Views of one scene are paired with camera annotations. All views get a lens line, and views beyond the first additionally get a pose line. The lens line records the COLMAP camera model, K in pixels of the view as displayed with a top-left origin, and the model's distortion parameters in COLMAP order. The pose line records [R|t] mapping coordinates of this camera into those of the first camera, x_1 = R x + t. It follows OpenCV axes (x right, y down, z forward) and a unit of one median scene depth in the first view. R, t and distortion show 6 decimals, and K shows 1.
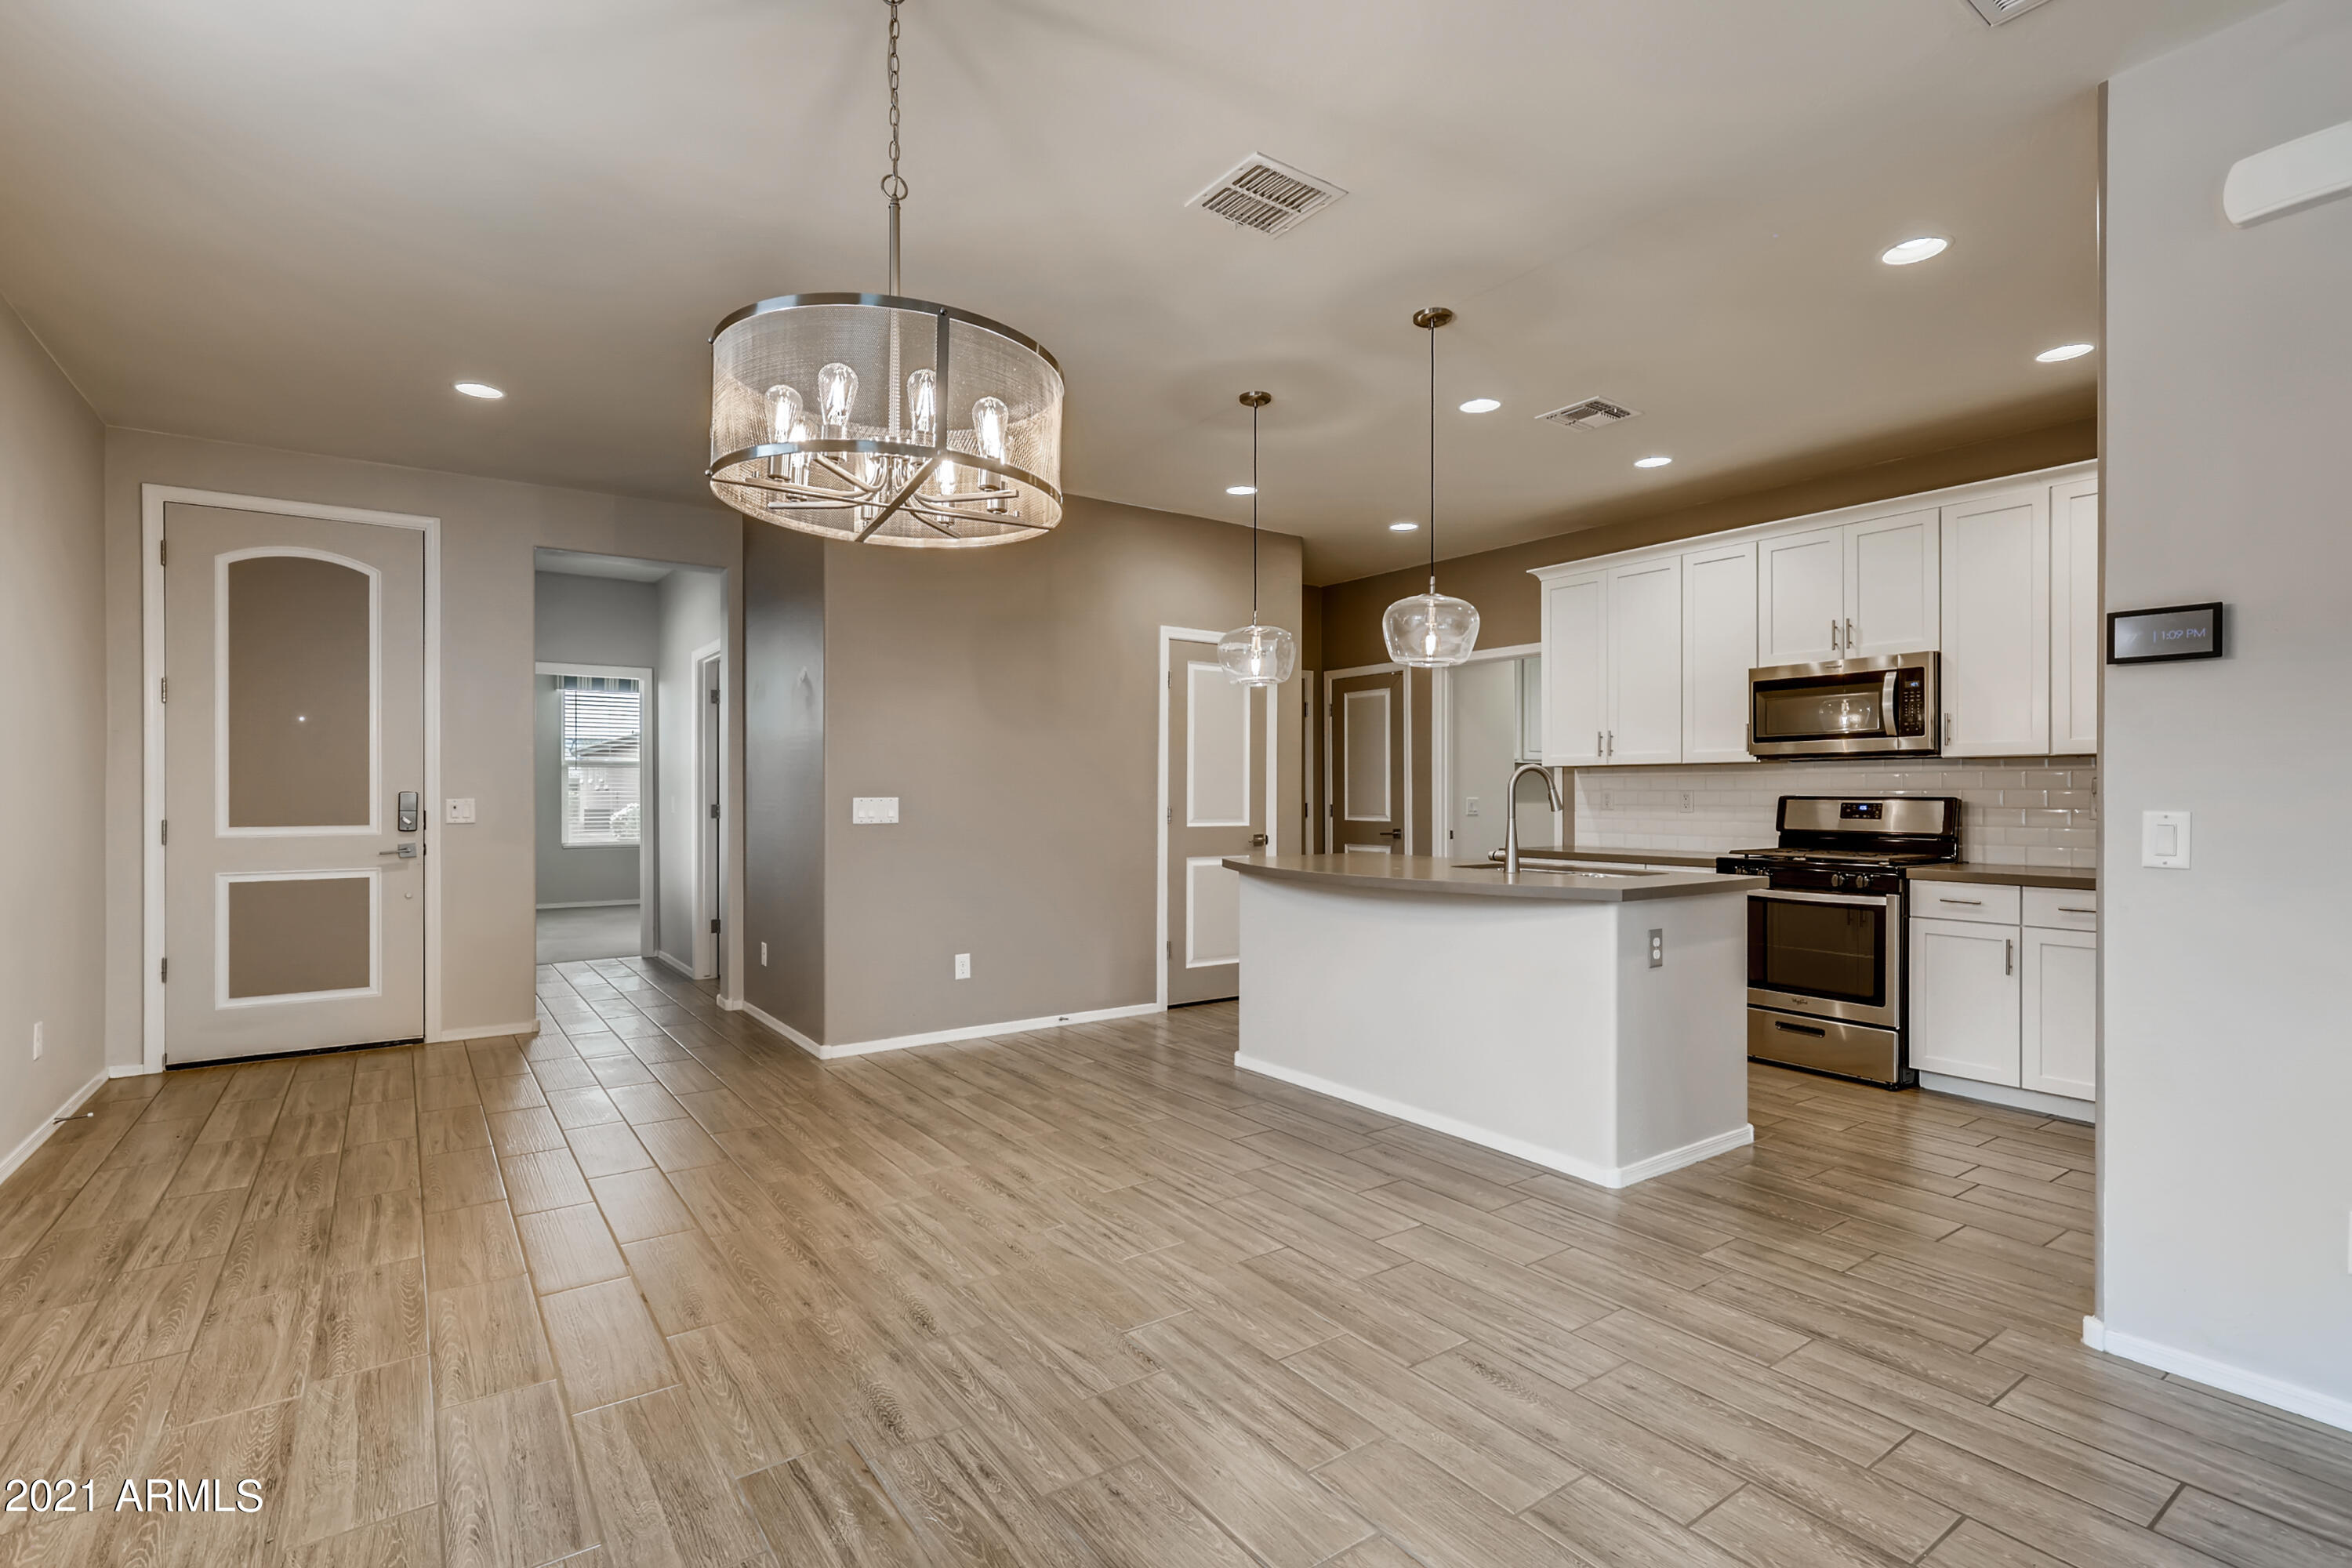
lens RADIAL K [[1097.8, 0, 1174.9], [0, 1097.8, 798.4], [0, 0, 1]] dist [-0.001164, -0.000457]
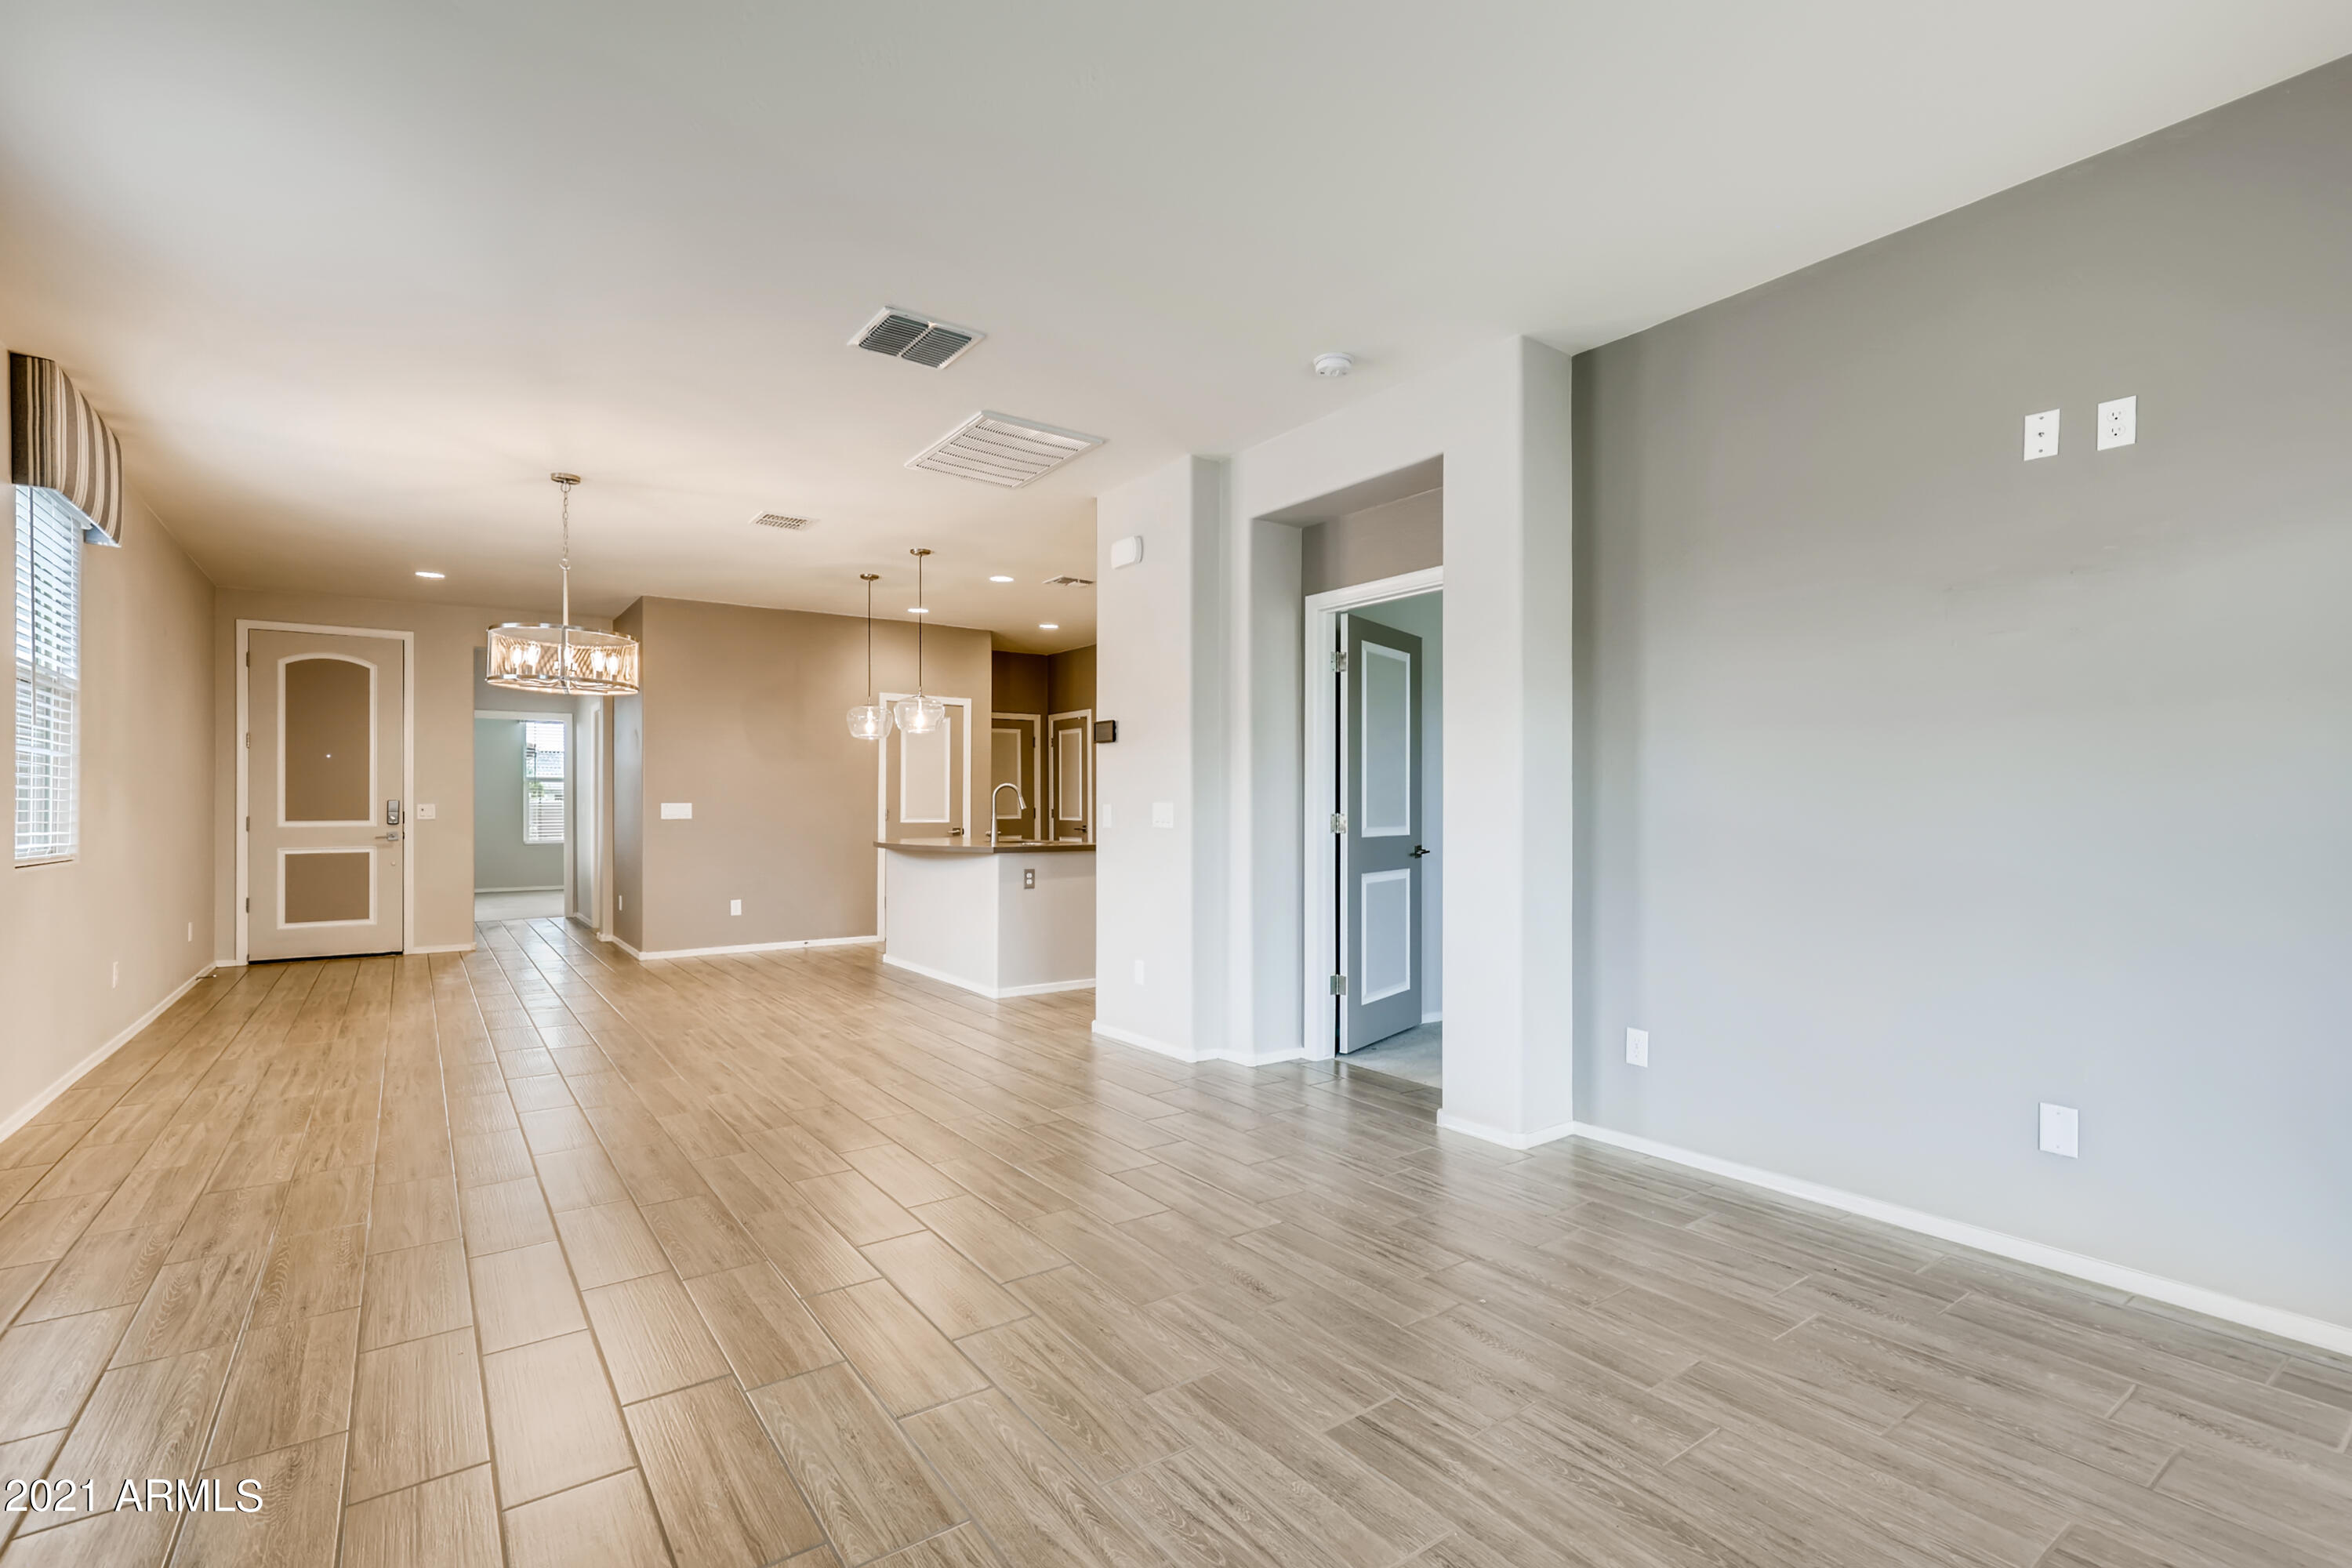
lens RADIAL K [[1074.3, 0, 1175.4], [0, 1074.3, 803.5], [0, 0, 1]] dist [-0.002736, -0.000430]
pose [[0.999997, -0.001975, 0.001570, 0.479158], [0.001984, 0.999982, -0.005735, 0.010668], [-0.001559, 0.005738, 0.999982, -0.619772]]
